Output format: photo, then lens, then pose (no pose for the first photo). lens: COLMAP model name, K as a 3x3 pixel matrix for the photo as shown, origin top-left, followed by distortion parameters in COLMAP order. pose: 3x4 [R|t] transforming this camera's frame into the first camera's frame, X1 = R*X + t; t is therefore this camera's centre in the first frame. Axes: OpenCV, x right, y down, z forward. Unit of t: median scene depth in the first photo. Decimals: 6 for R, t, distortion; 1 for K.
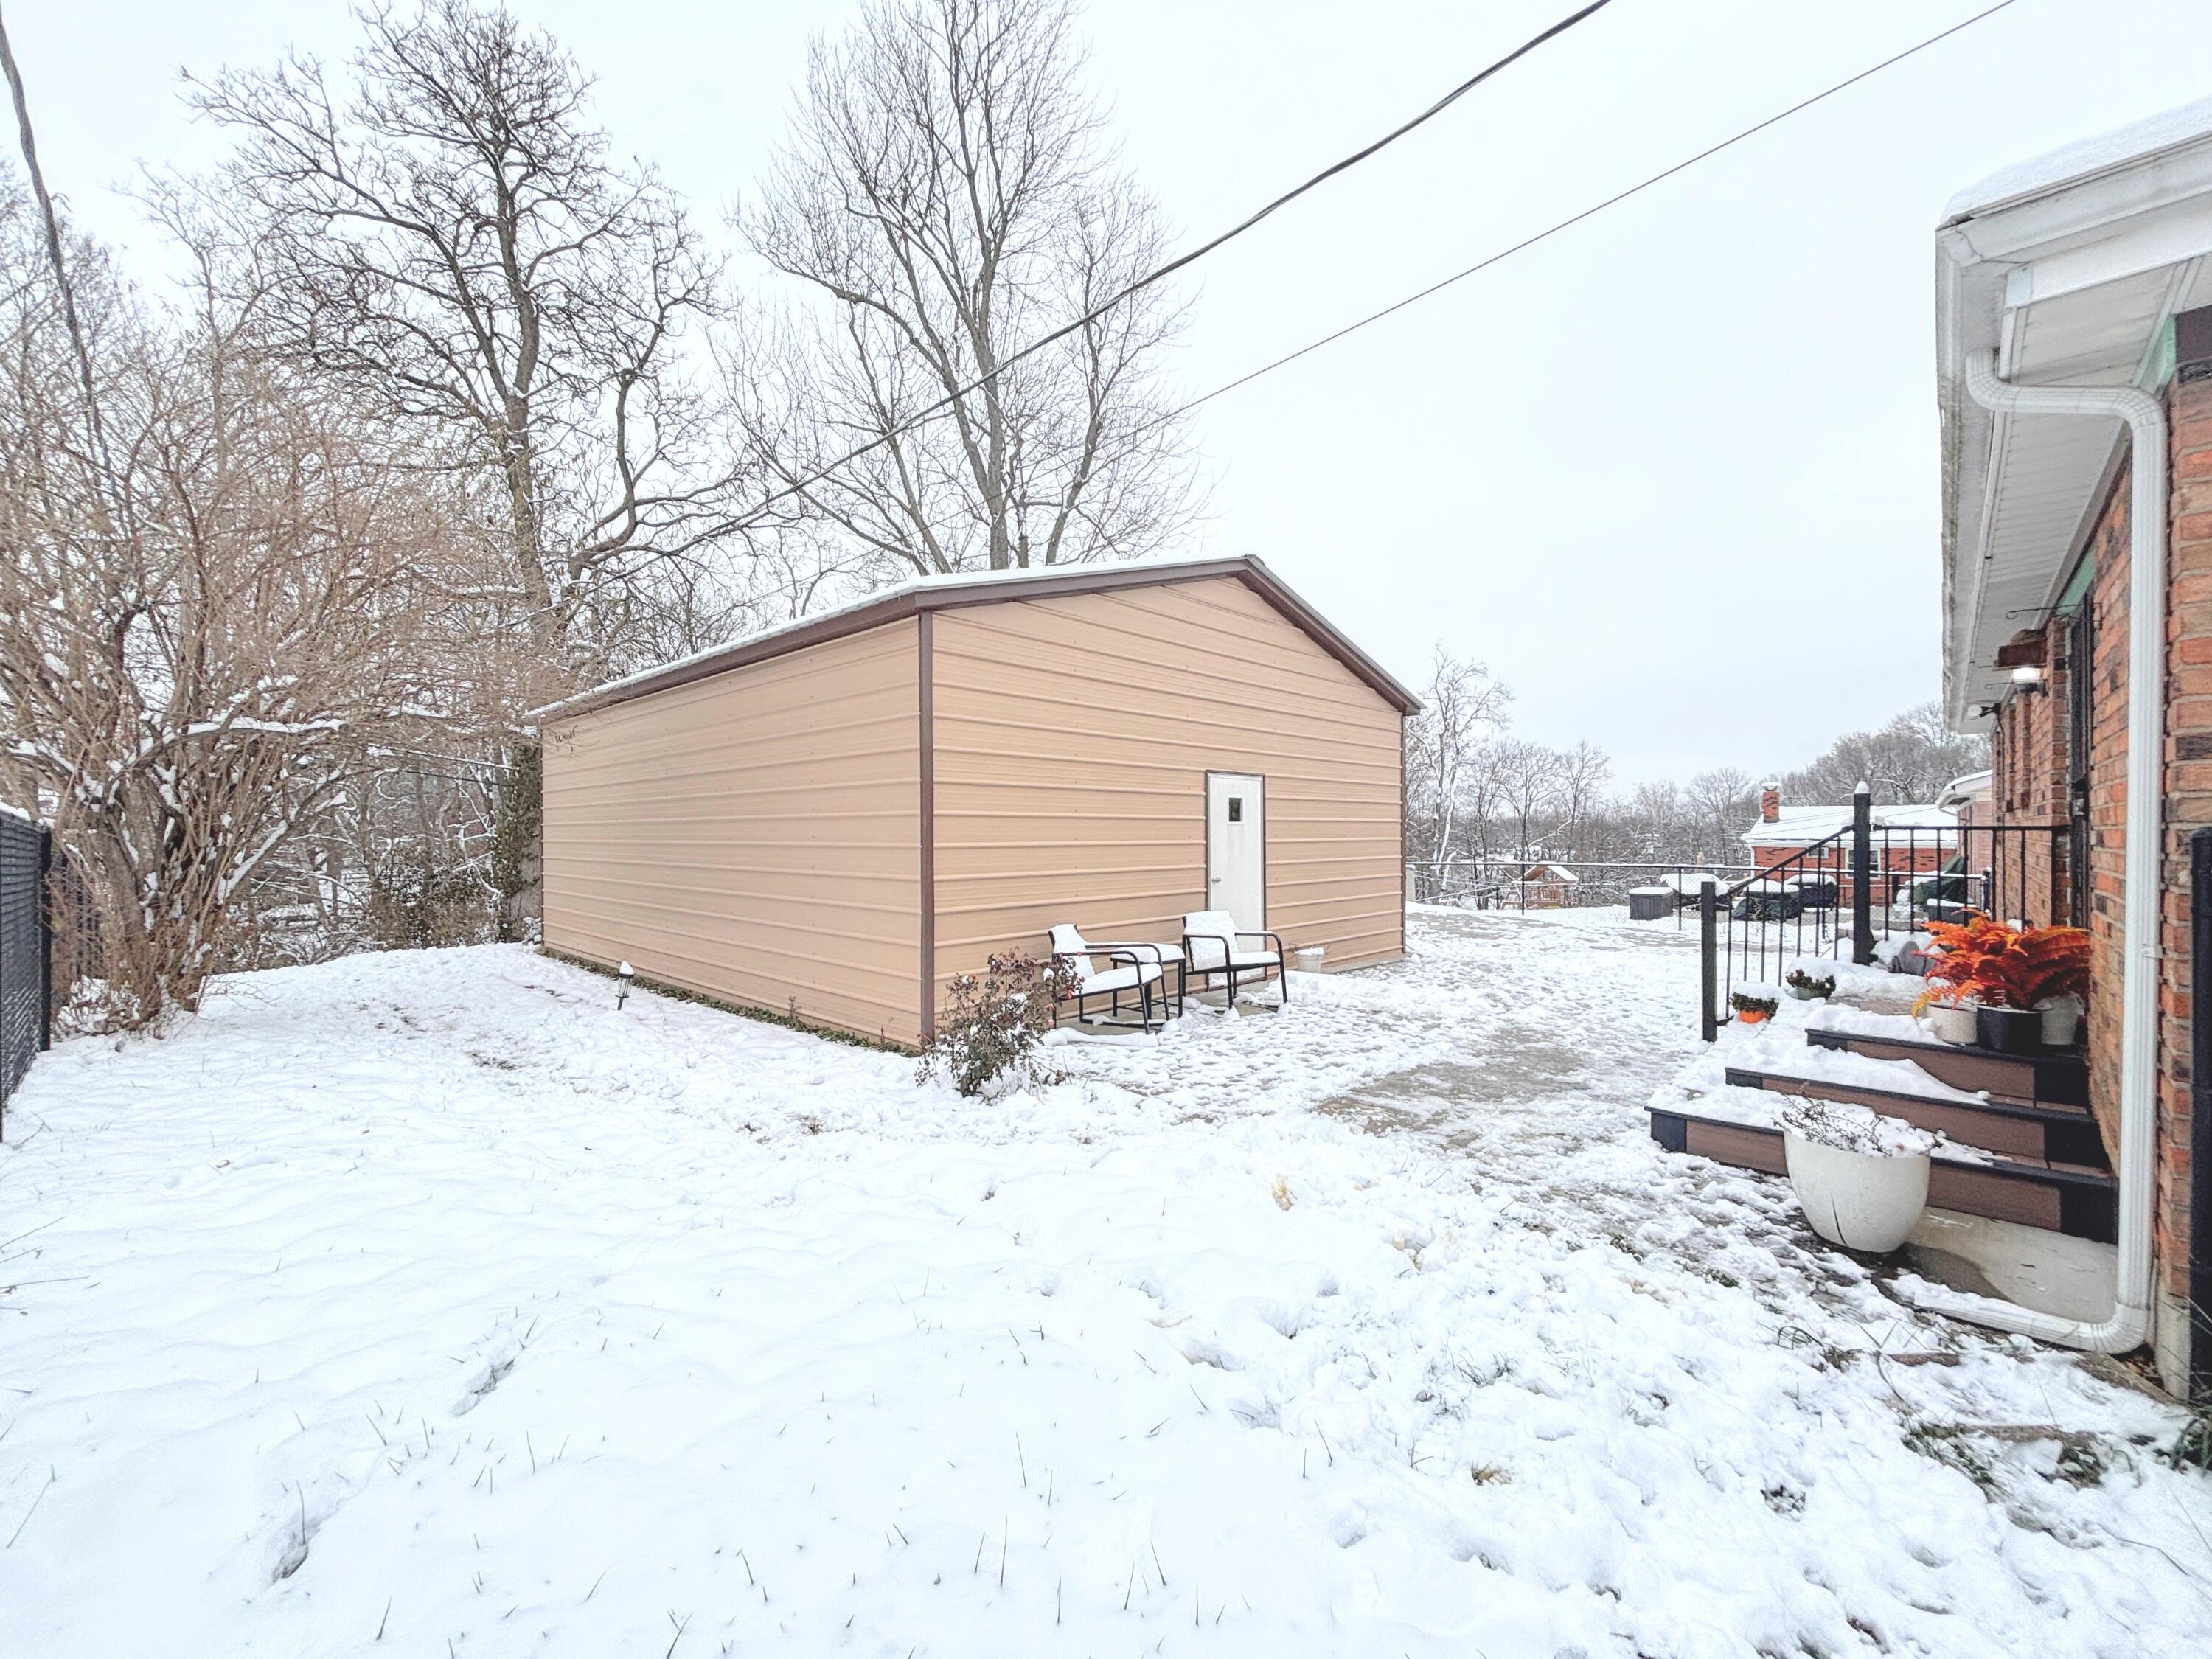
lens RADIAL K [[885.5, 0, 1110.7], [0, 885.5, 830.4], [0, 0, 1]] dist [0.003455, 0.000079]
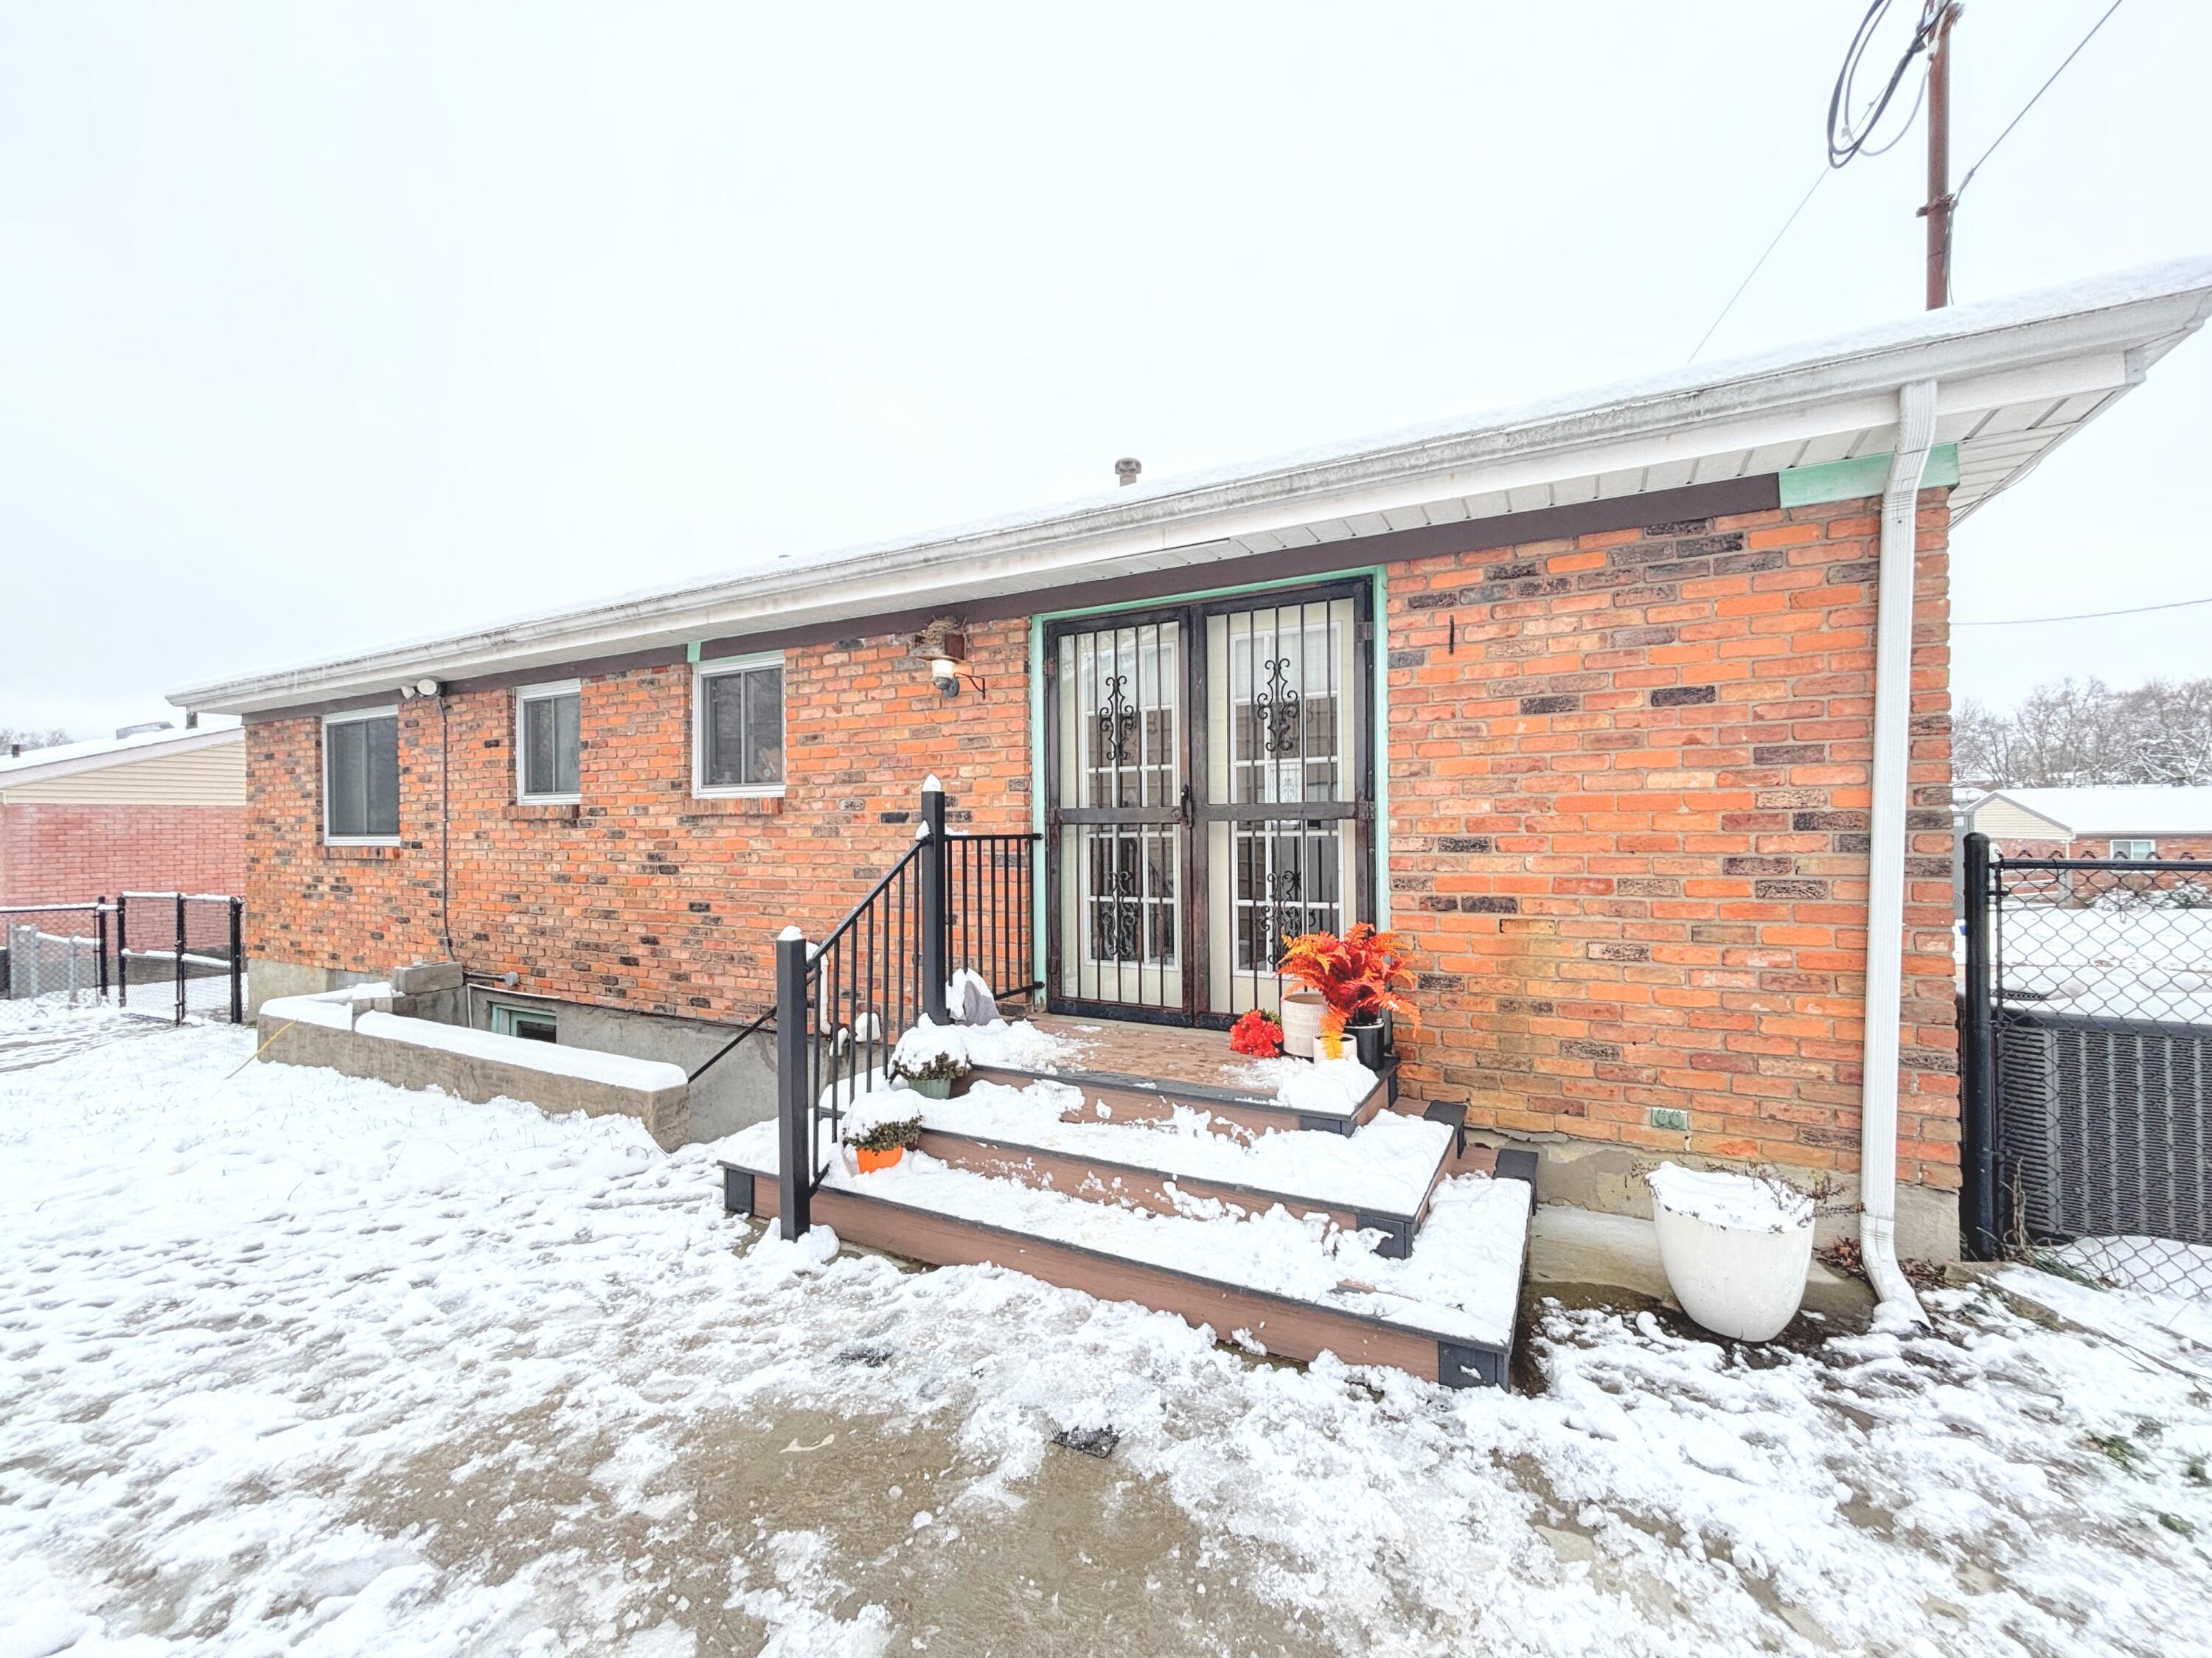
lens RADIAL K [[885.4, 0, 1106.4], [0, 885.4, 845.3], [0, 0, 1]] dist [0.003455, 0.000079]
pose [[-0.277683, 0.004284, 0.960663, 0.131479], [0.006017, 0.999978, -0.002720, 0.008761], [-0.960654, 0.005025, -0.277702, 1.169350]]
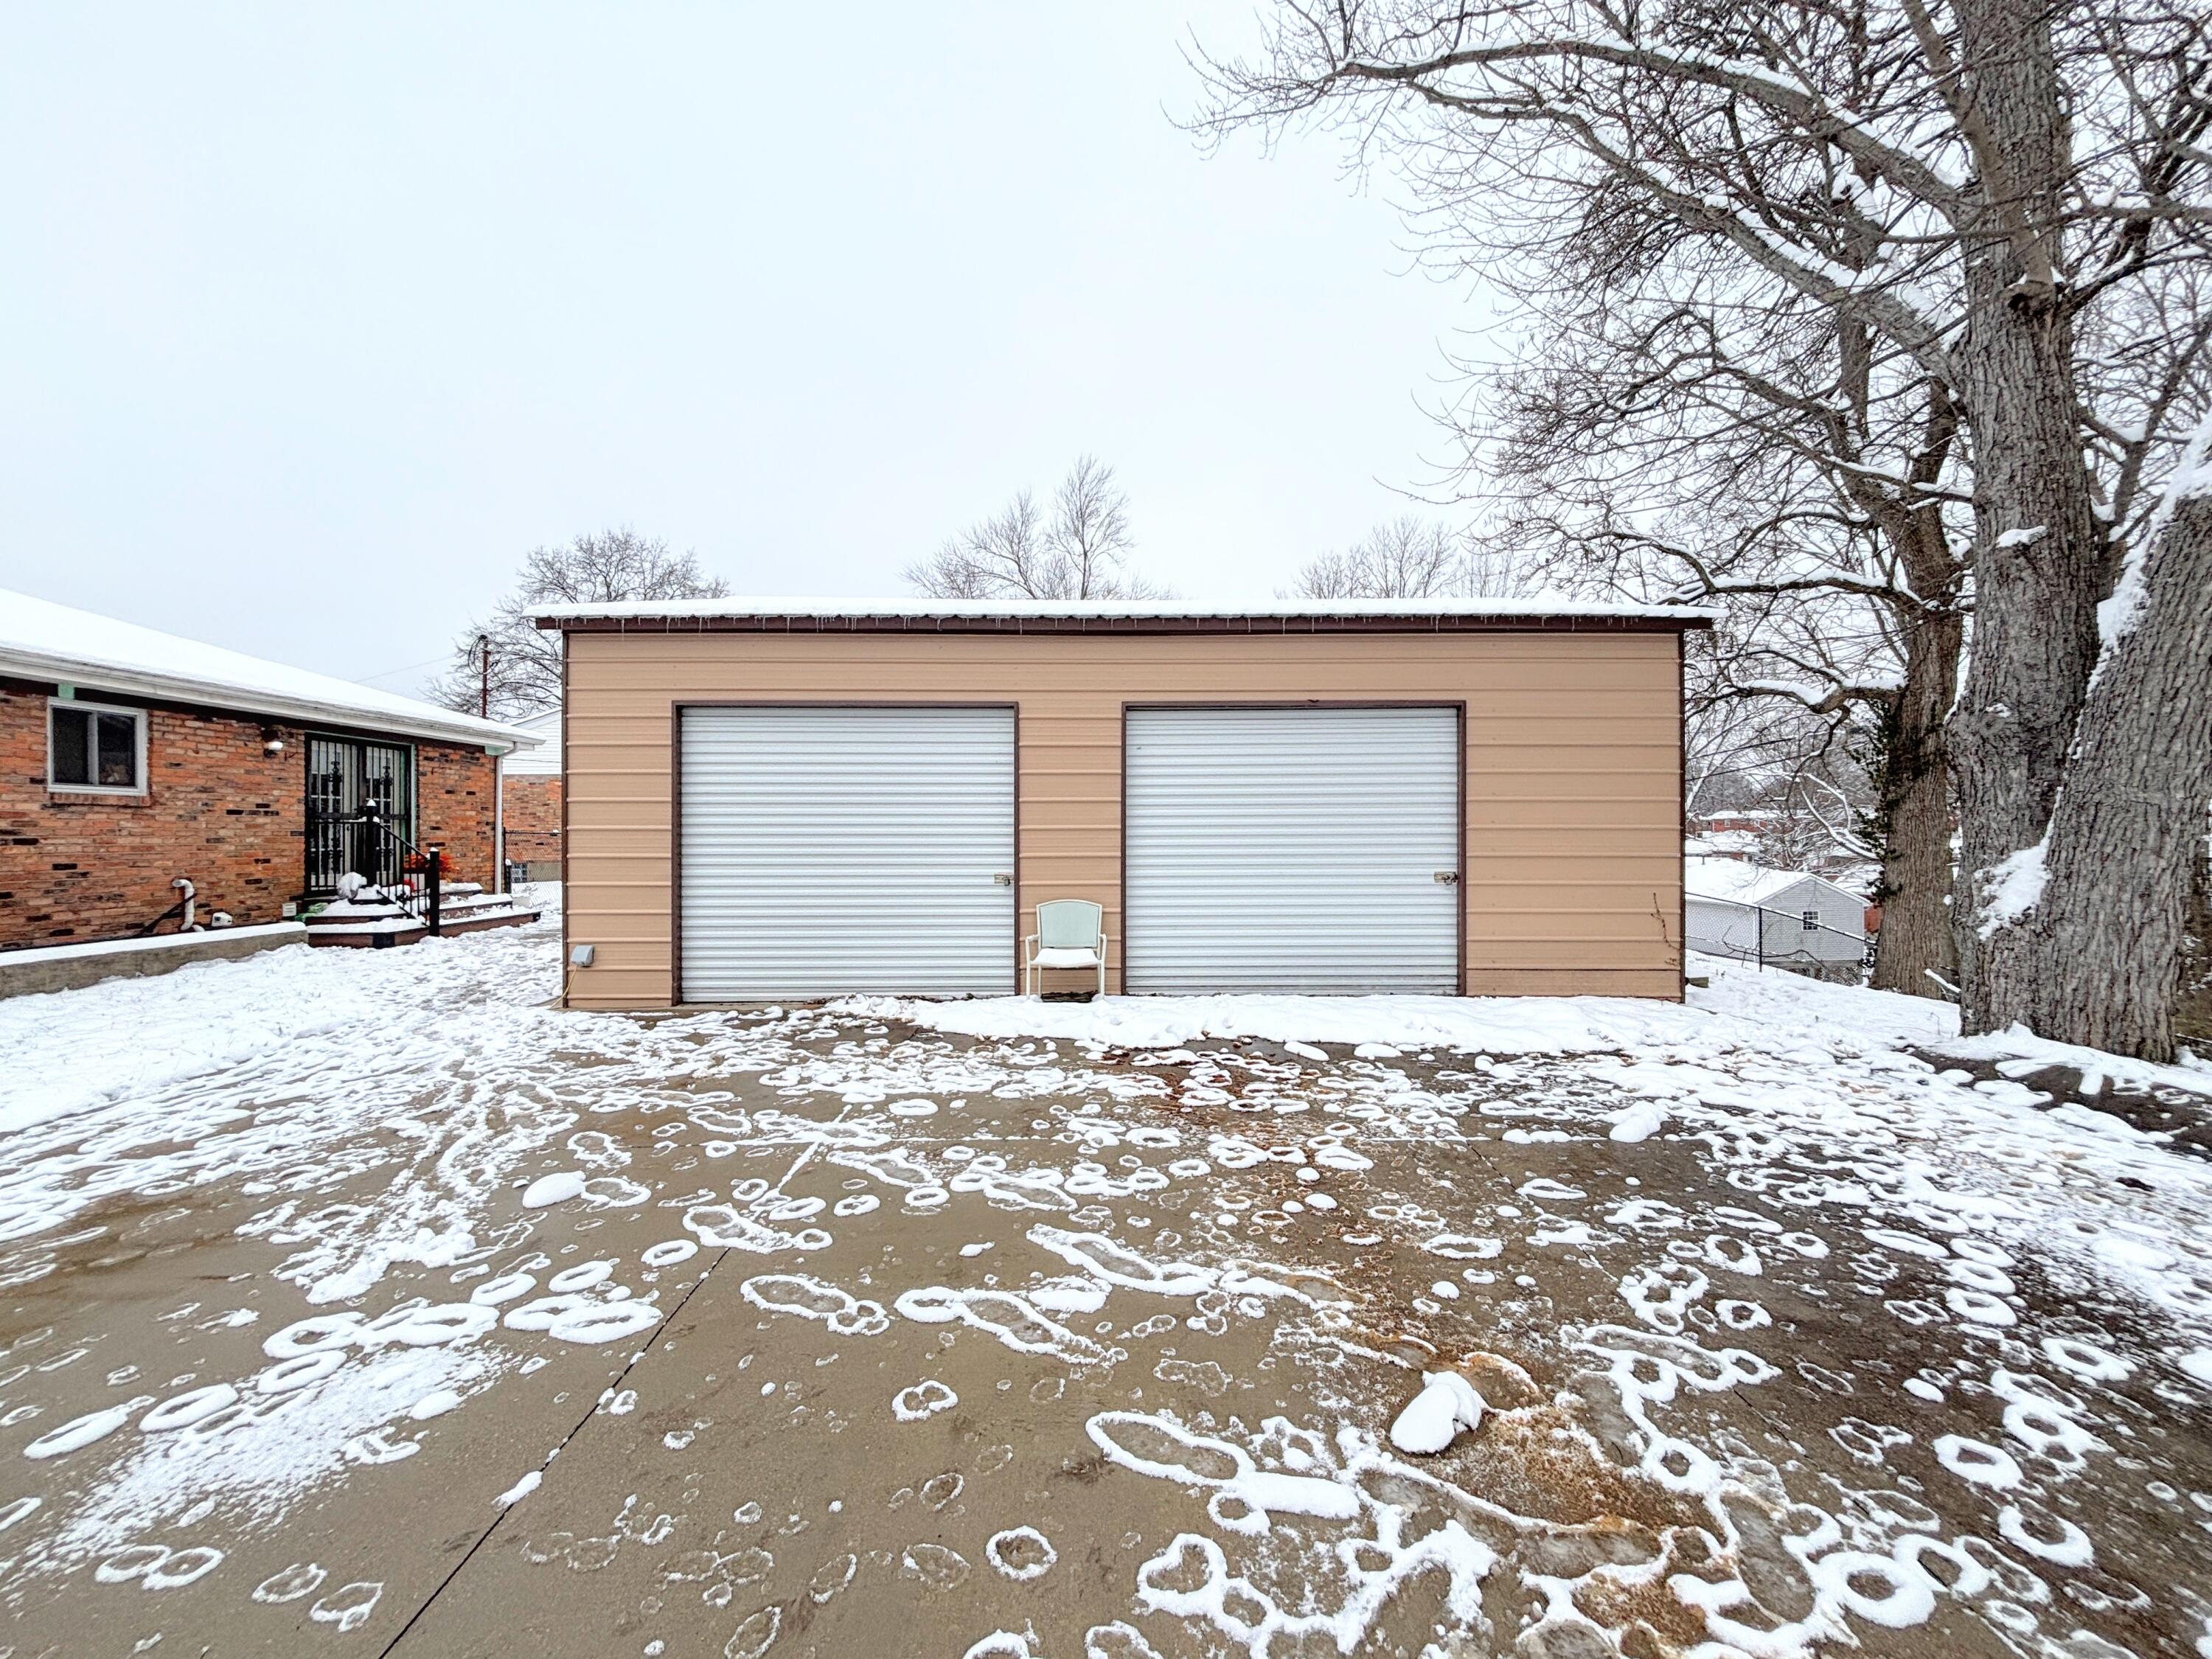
lens RADIAL K [[885.5, 0, 1105.8], [0, 885.5, 835.4], [0, 0, 1]] dist [0.003455, 0.000079]
pose [[-0.724864, 0.004401, -0.688878, 1.120214], [-0.000533, 0.999976, 0.006950, 0.010652], [0.688892, 0.005405, -0.724844, 3.946551]]
